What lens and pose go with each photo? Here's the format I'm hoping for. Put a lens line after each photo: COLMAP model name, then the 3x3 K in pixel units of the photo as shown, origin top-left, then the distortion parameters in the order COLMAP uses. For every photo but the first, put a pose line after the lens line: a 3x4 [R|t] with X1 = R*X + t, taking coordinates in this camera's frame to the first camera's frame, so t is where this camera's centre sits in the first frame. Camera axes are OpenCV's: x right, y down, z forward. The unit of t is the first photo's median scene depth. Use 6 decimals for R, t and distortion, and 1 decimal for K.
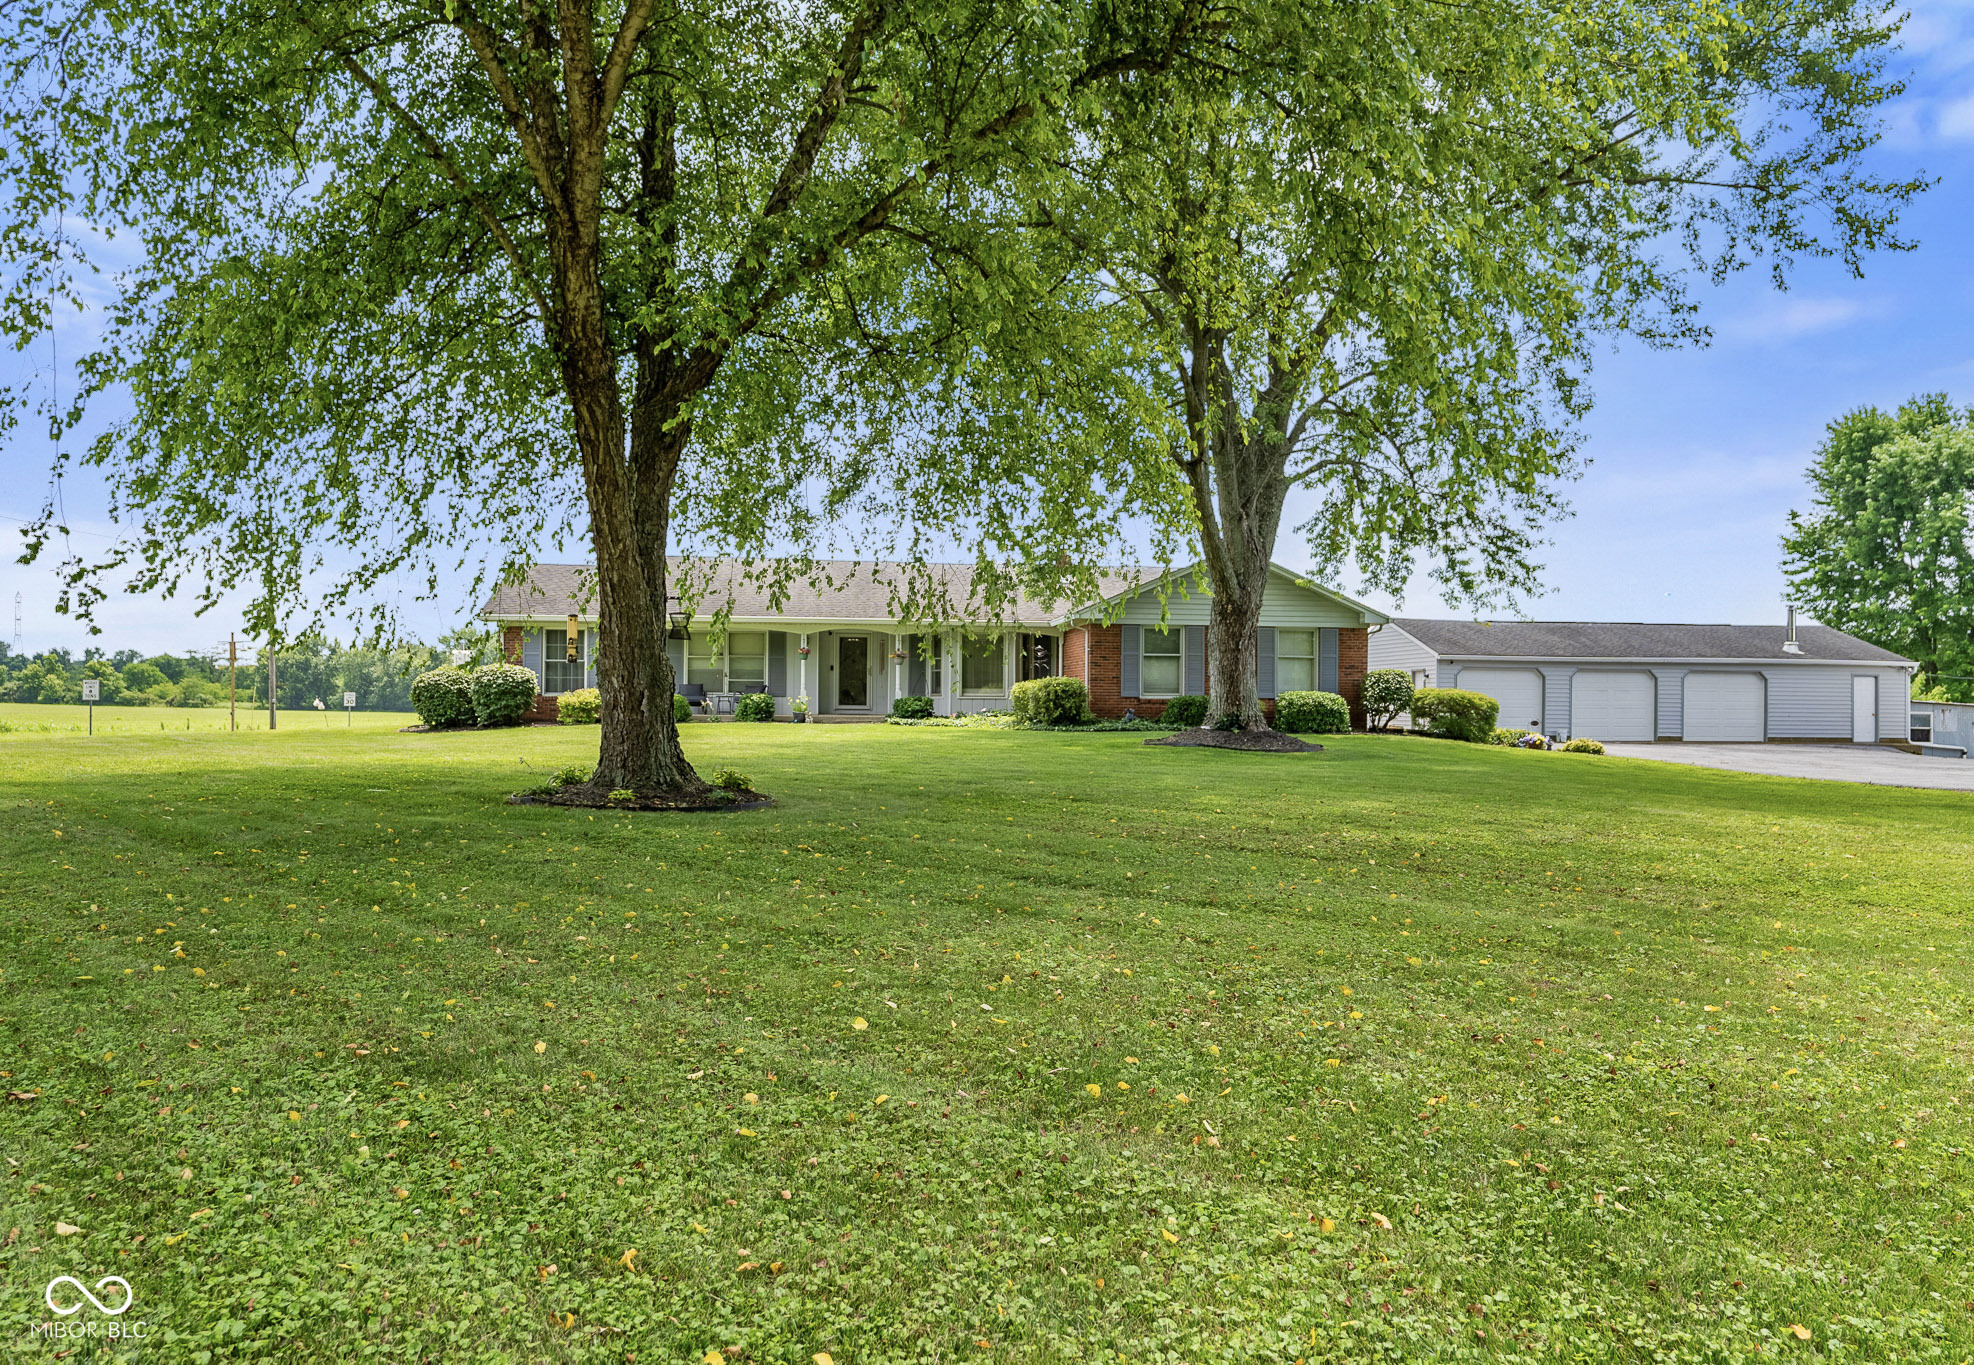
lens RADIAL K [[1391.4, 0, 1024.3], [0, 1391.4, 692.0], [0, 0, 1]] dist [0.001505, -0.003162]
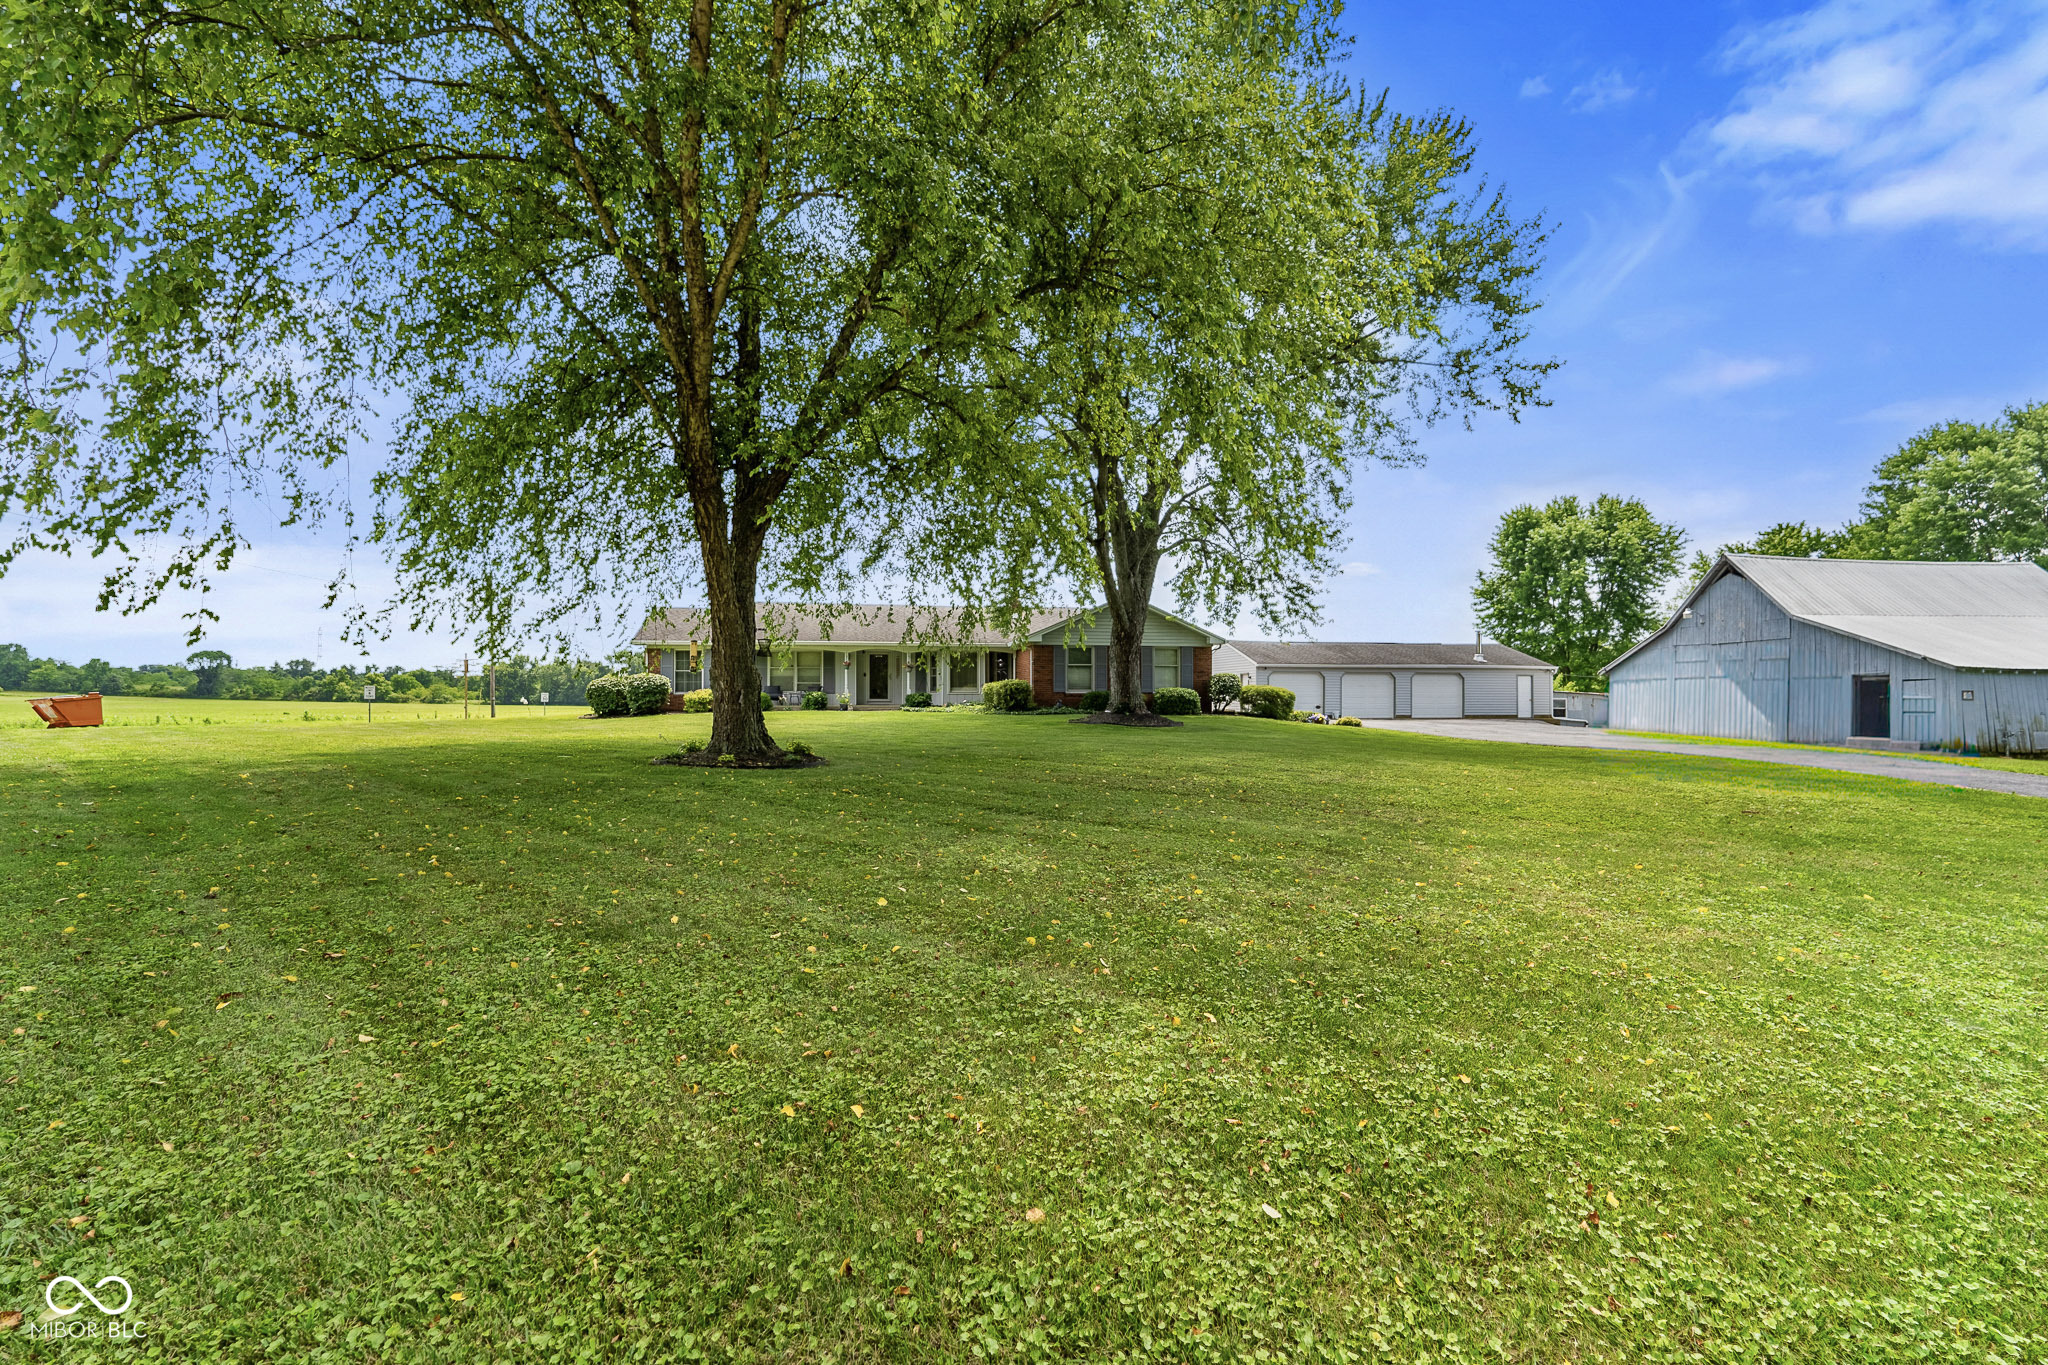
lens RADIAL K [[906.3, 0, 1024.0], [0, 906.3, 682.5], [0, 0, 1]] dist [-0.002181, -0.000182]
pose [[0.999341, -0.006521, 0.035720, 0.001768], [0.006797, 0.999948, -0.007624, 0.000508], [-0.035668, 0.007861, 0.999333, -0.006479]]
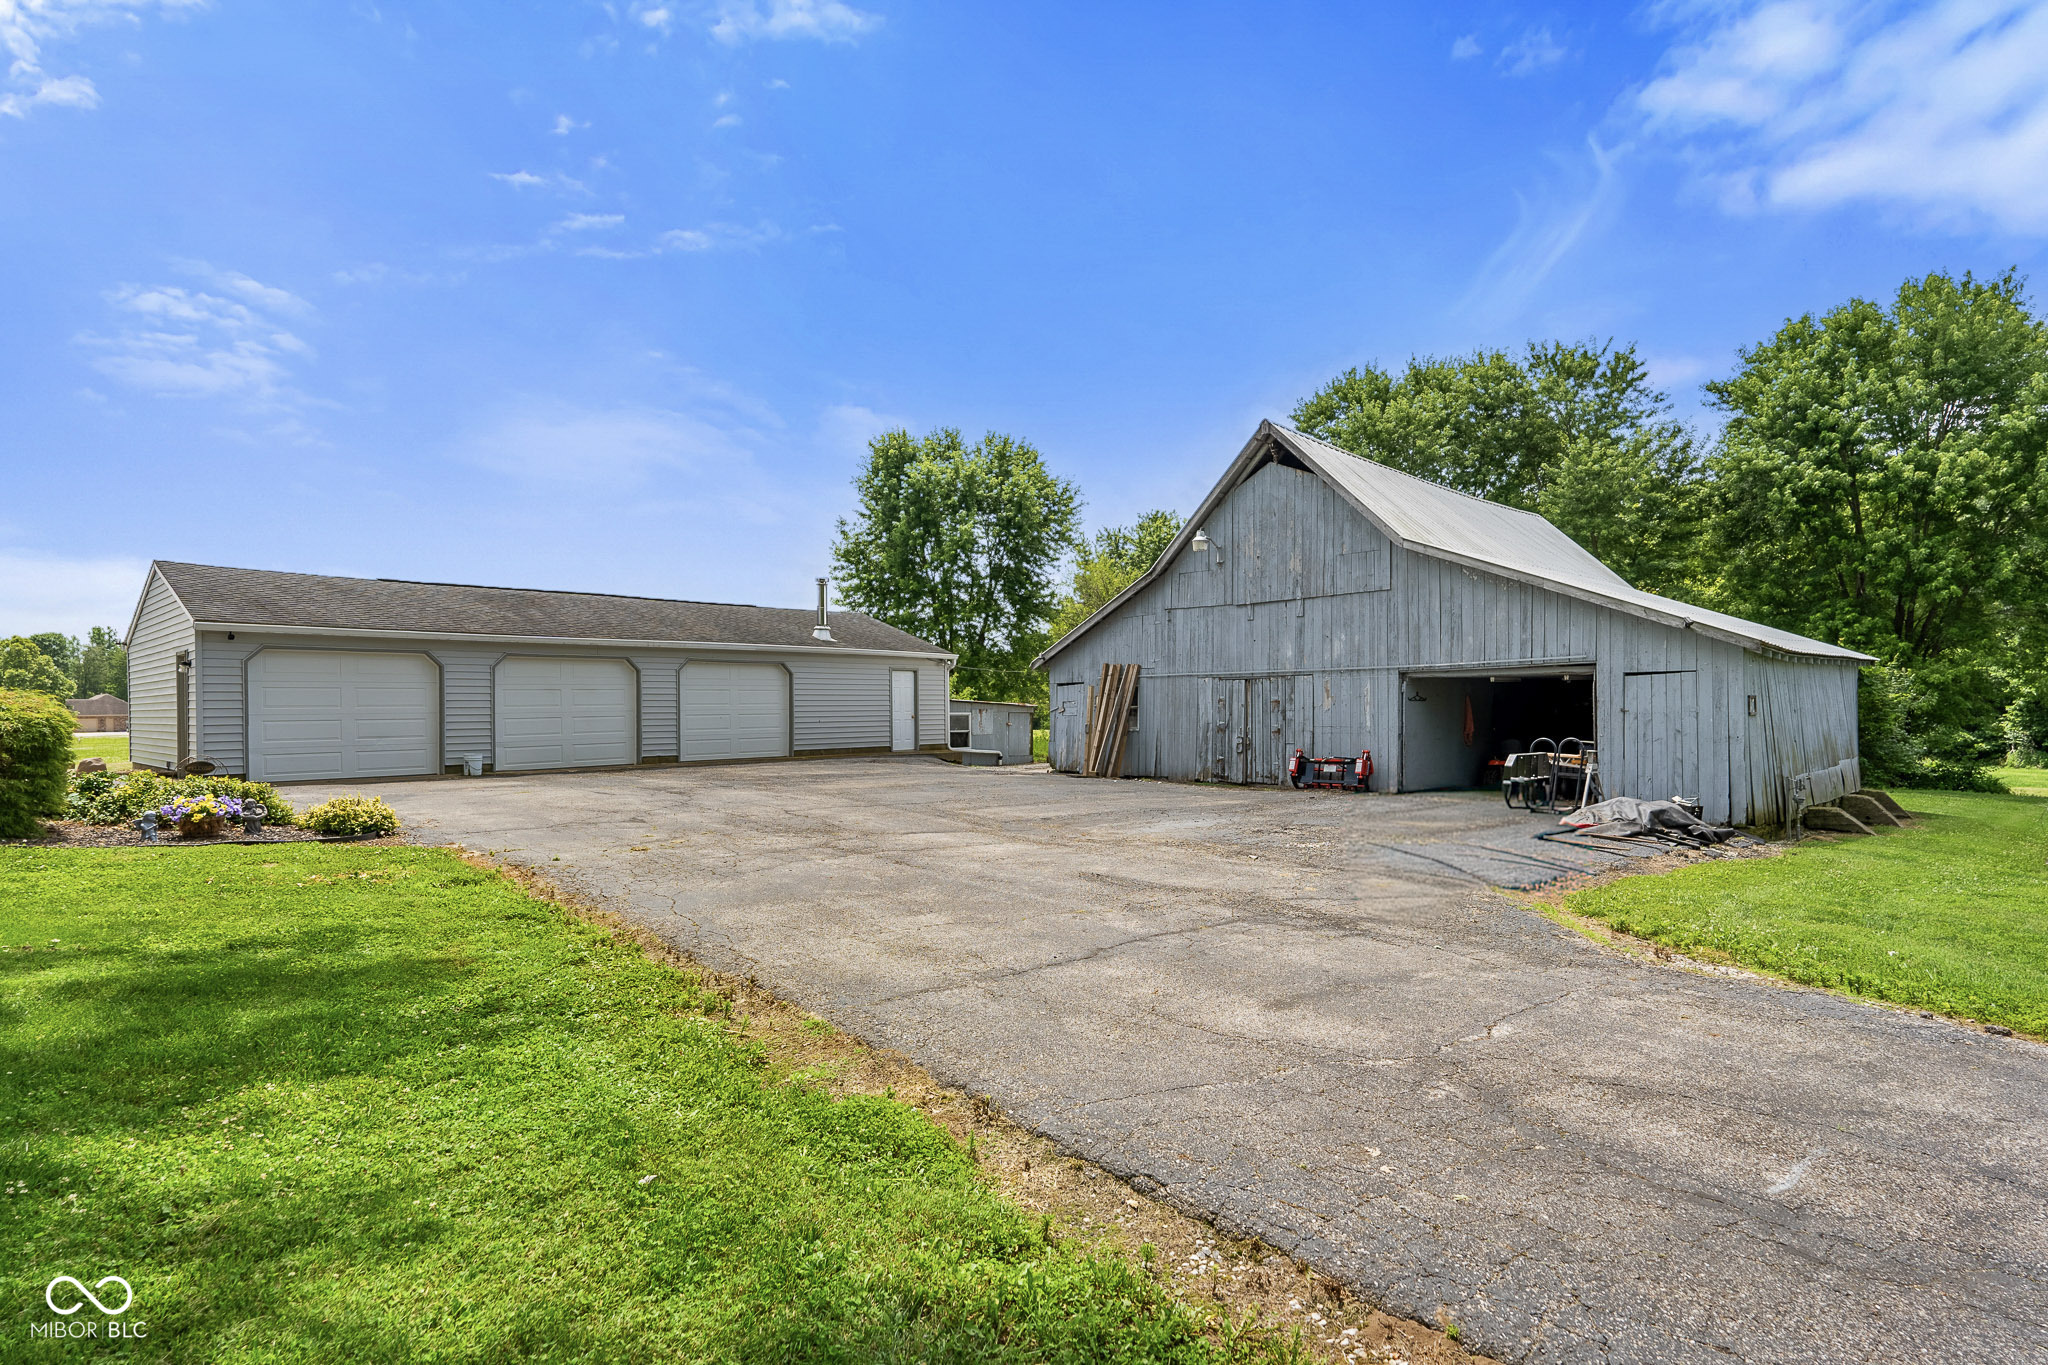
lens RADIAL K [[1034.0, 0, 1024.0], [0, 1034.0, 682.5], [0, 0, 1]] dist [0.000944, 0.000654]
pose [[0.786349, -0.002273, 0.617778, 0.441020], [0.009698, 0.999915, -0.008666, 0.002678], [-0.617706, 0.012806, 0.786305, 0.742525]]
